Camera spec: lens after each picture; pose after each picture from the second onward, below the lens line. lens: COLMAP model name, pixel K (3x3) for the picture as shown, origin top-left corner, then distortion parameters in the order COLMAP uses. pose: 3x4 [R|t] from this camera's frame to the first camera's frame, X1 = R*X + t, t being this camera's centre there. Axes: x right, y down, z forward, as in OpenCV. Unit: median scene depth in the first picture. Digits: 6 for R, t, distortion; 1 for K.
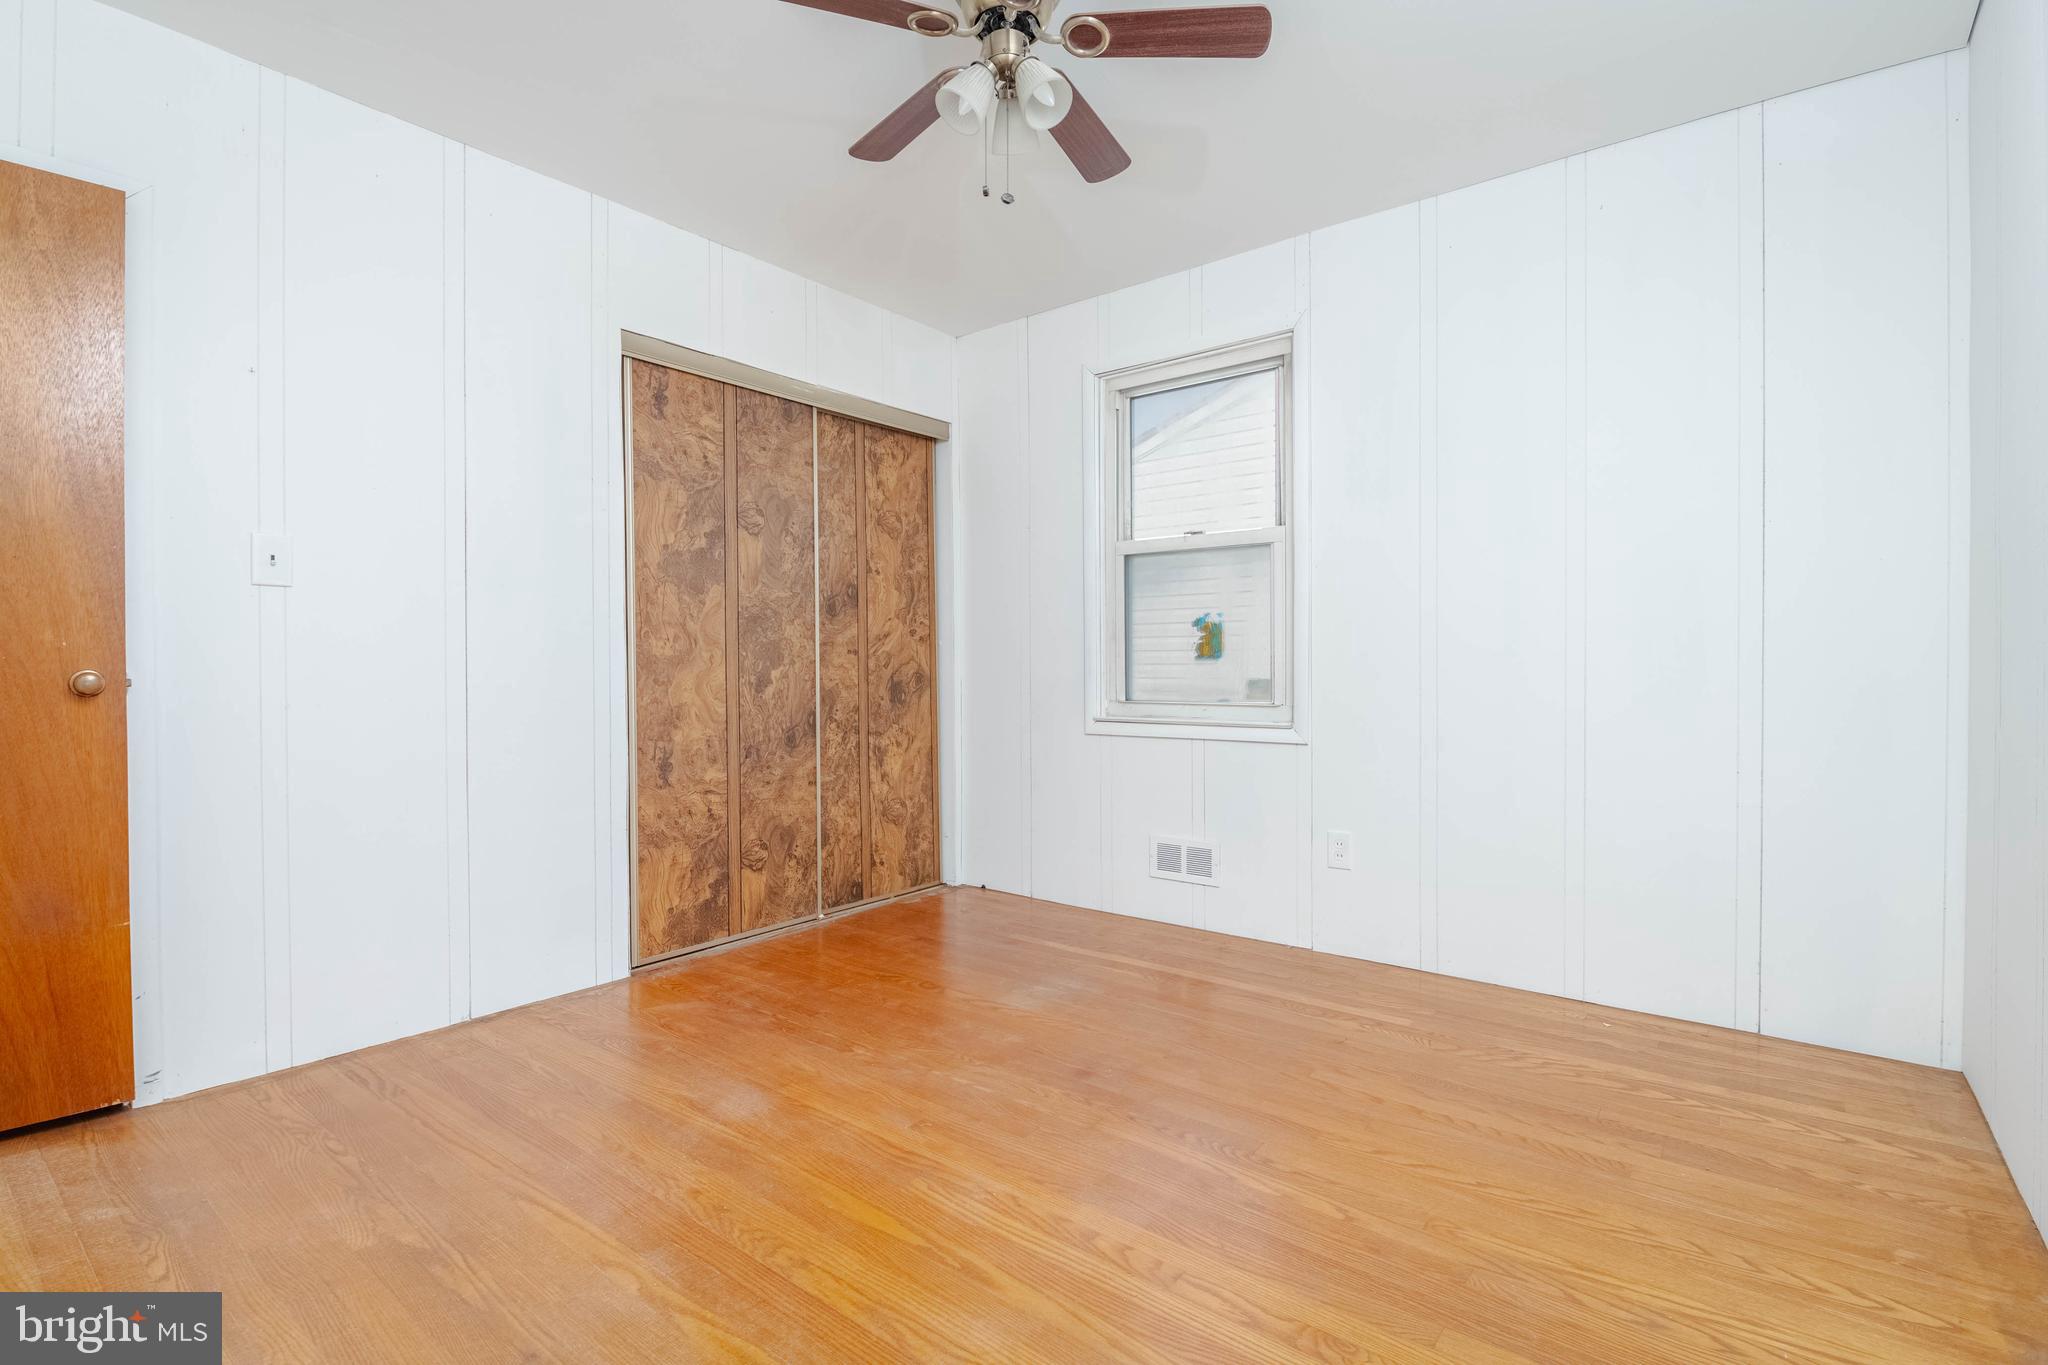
lens RADIAL K [[939.4, 0, 1038.0], [0, 939.4, 677.8], [0, 0, 1]] dist [-0.002199, -0.000945]
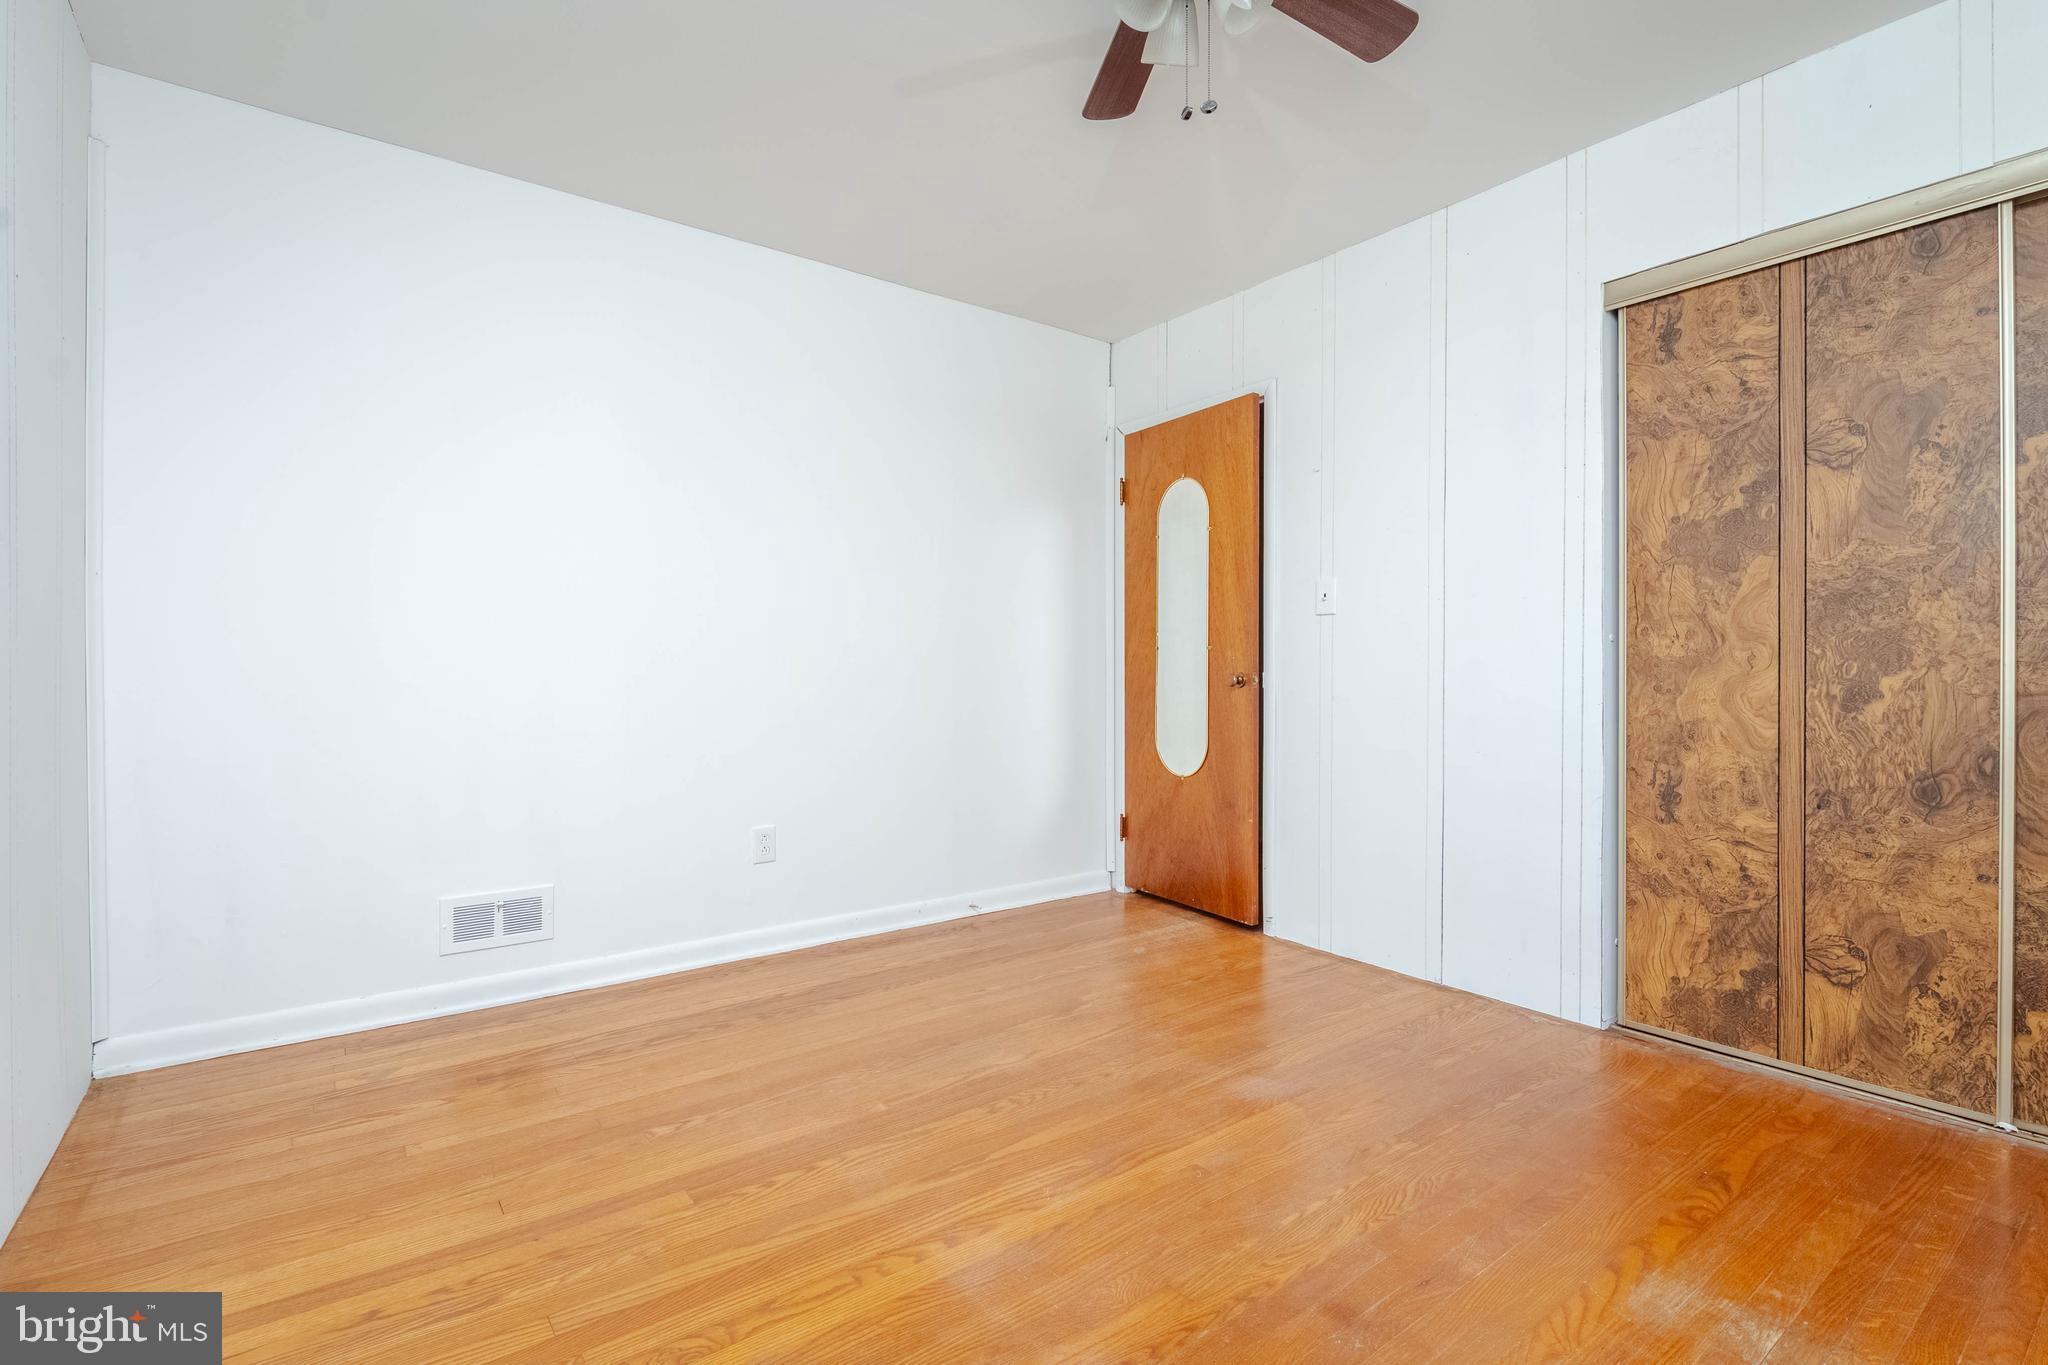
lens RADIAL K [[939.4, 0, 1038.0], [0, 939.4, 677.8], [0, 0, 1]] dist [-0.002199, -0.000945]
pose [[-0.251682, 0.008133, -0.967776, 0.488093], [-0.011427, 0.999870, 0.011374, -0.008536], [0.967742, 0.013921, -0.251557, 0.655103]]
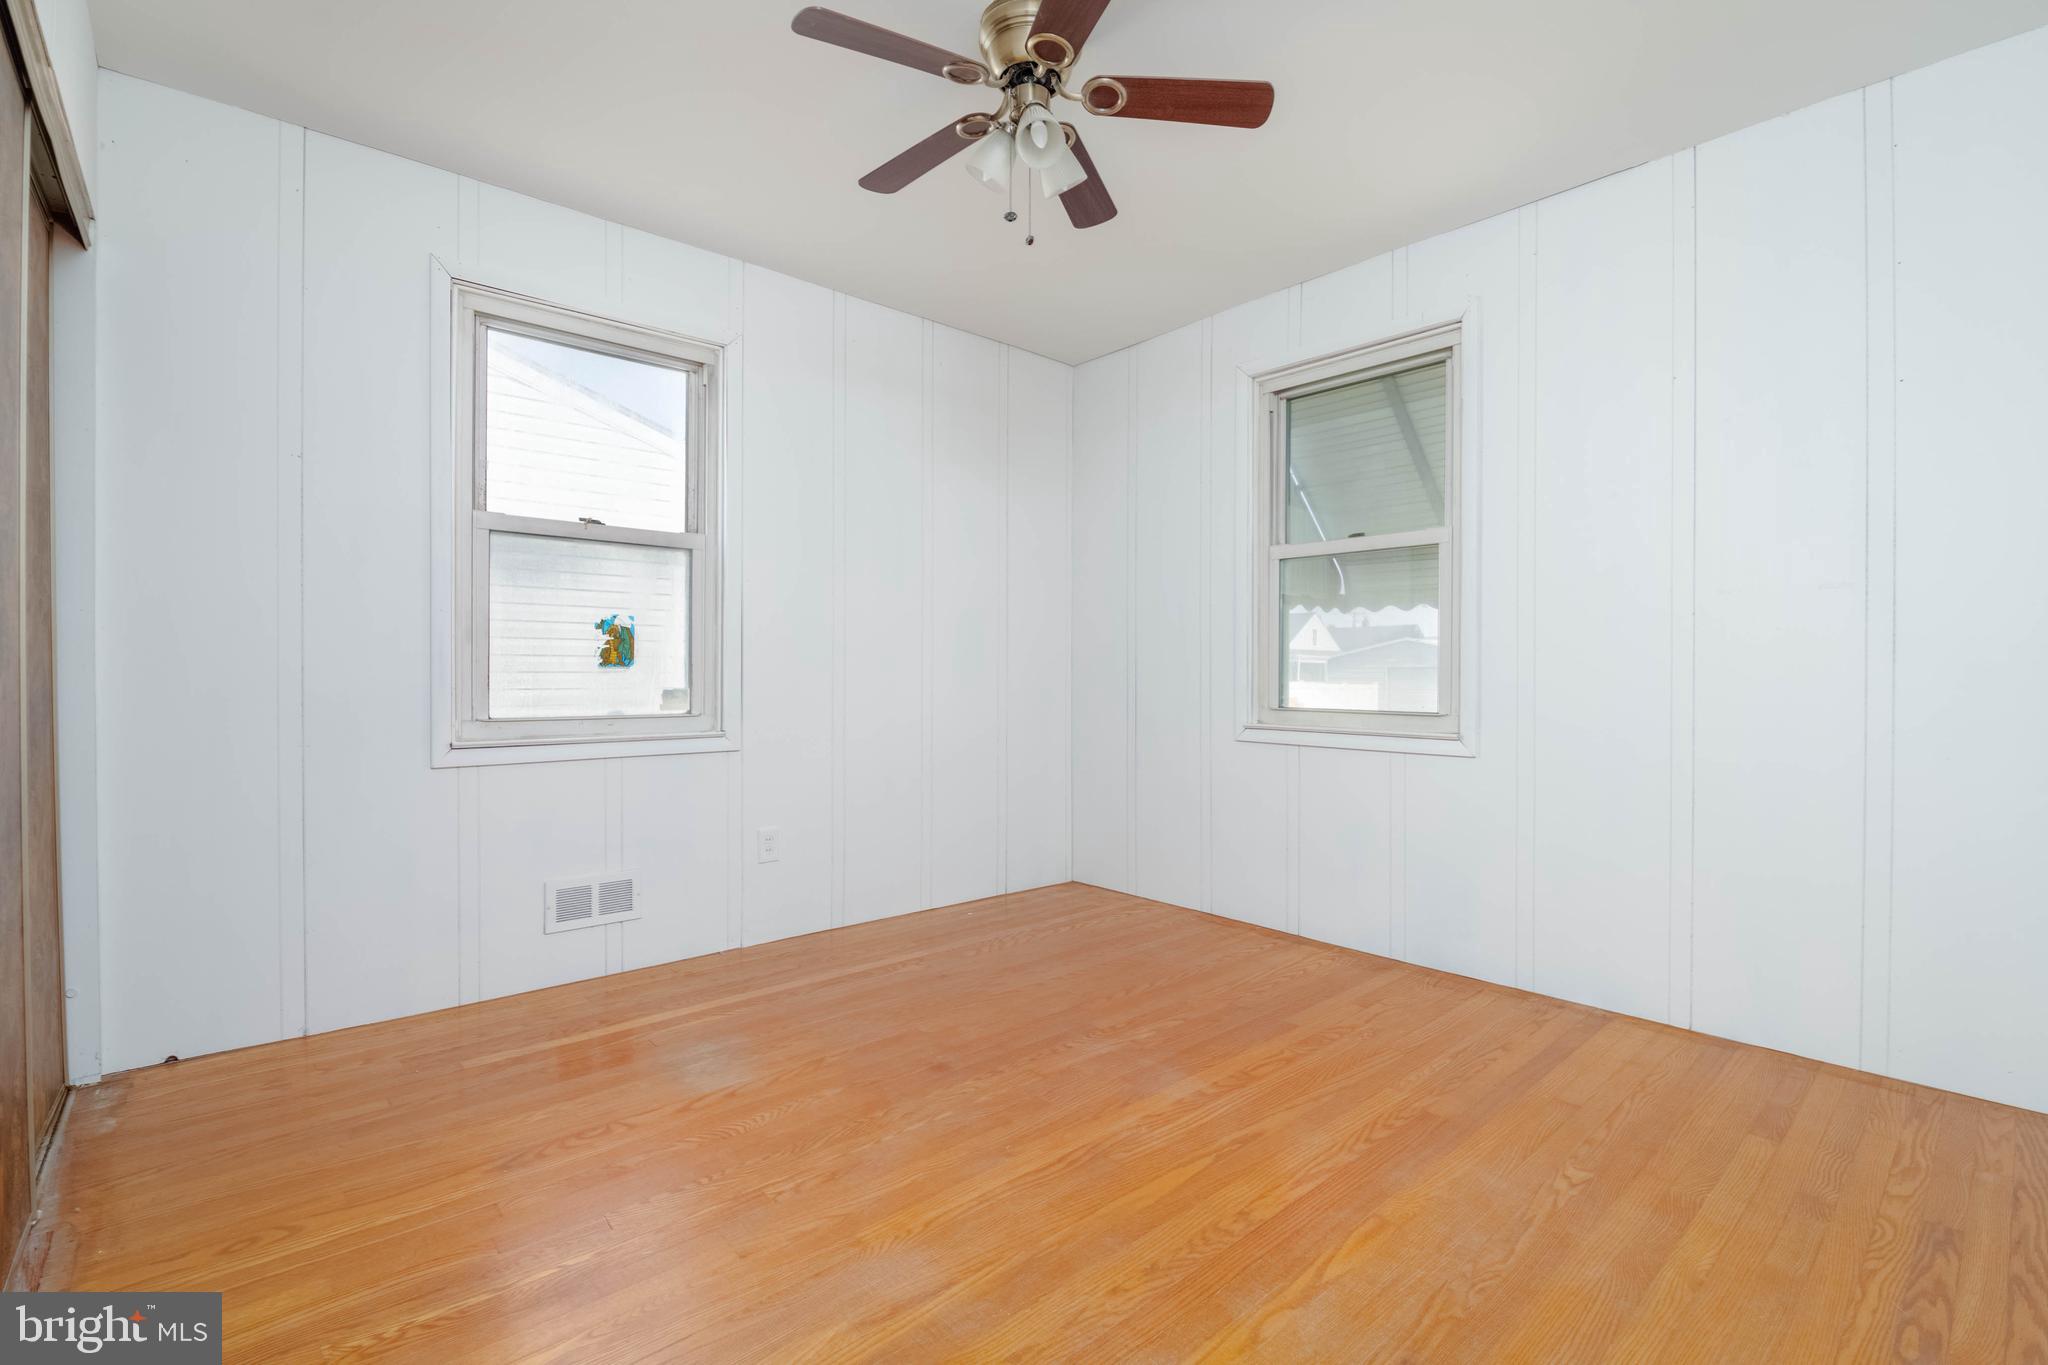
lens RADIAL K [[919.0, 0, 1024.0], [0, 919.0, 682.5], [0, 0, 1]] dist [-0.012700, -0.000190]
pose [[0.181904, -0.003805, 0.983309, -0.637636], [0.008481, 0.999961, 0.002301, -0.003929], [-0.983280, 0.007921, 0.181929, 0.494439]]
